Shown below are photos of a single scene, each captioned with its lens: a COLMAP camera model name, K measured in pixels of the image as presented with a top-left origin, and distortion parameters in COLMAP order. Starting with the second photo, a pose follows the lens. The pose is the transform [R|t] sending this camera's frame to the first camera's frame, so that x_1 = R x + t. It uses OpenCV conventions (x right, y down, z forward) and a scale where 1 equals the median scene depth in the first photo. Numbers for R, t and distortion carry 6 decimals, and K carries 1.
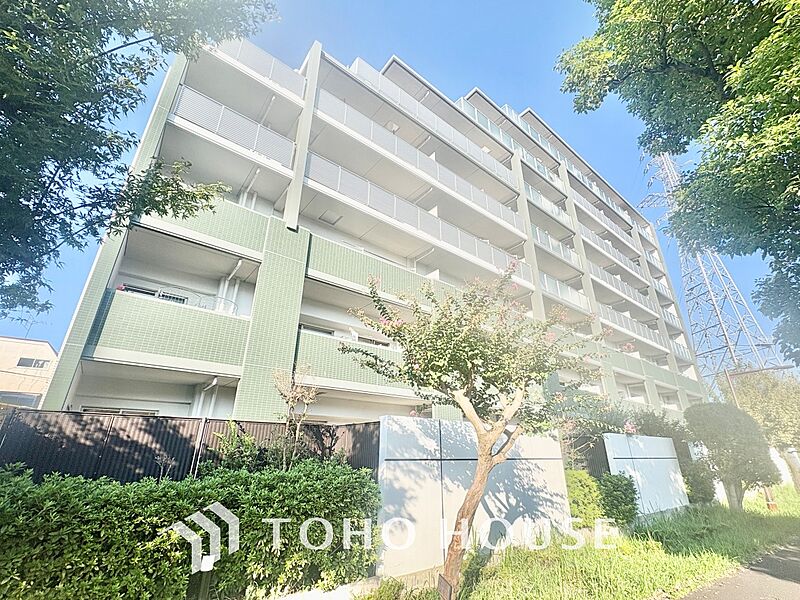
lens RADIAL K [[356.6, 0, 400.0], [0, 356.6, 300.0], [0, 0, 1]] dist [-0.000599, -0.000047]
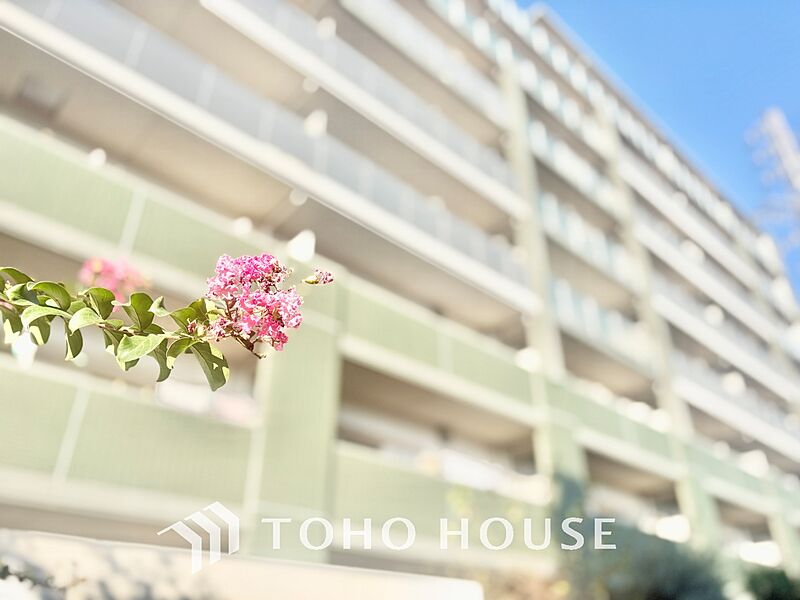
lens RADIAL K [[594.2, 0, 400.0], [0, 594.2, 300.0], [0, 0, 1]] dist [0.003573, 0.001664]
pose [[0.998925, 0.025723, 0.038555, 0.134513], [-0.019969, 0.989547, -0.142823, 0.071617], [-0.041826, 0.141900, 0.988997, 0.163185]]
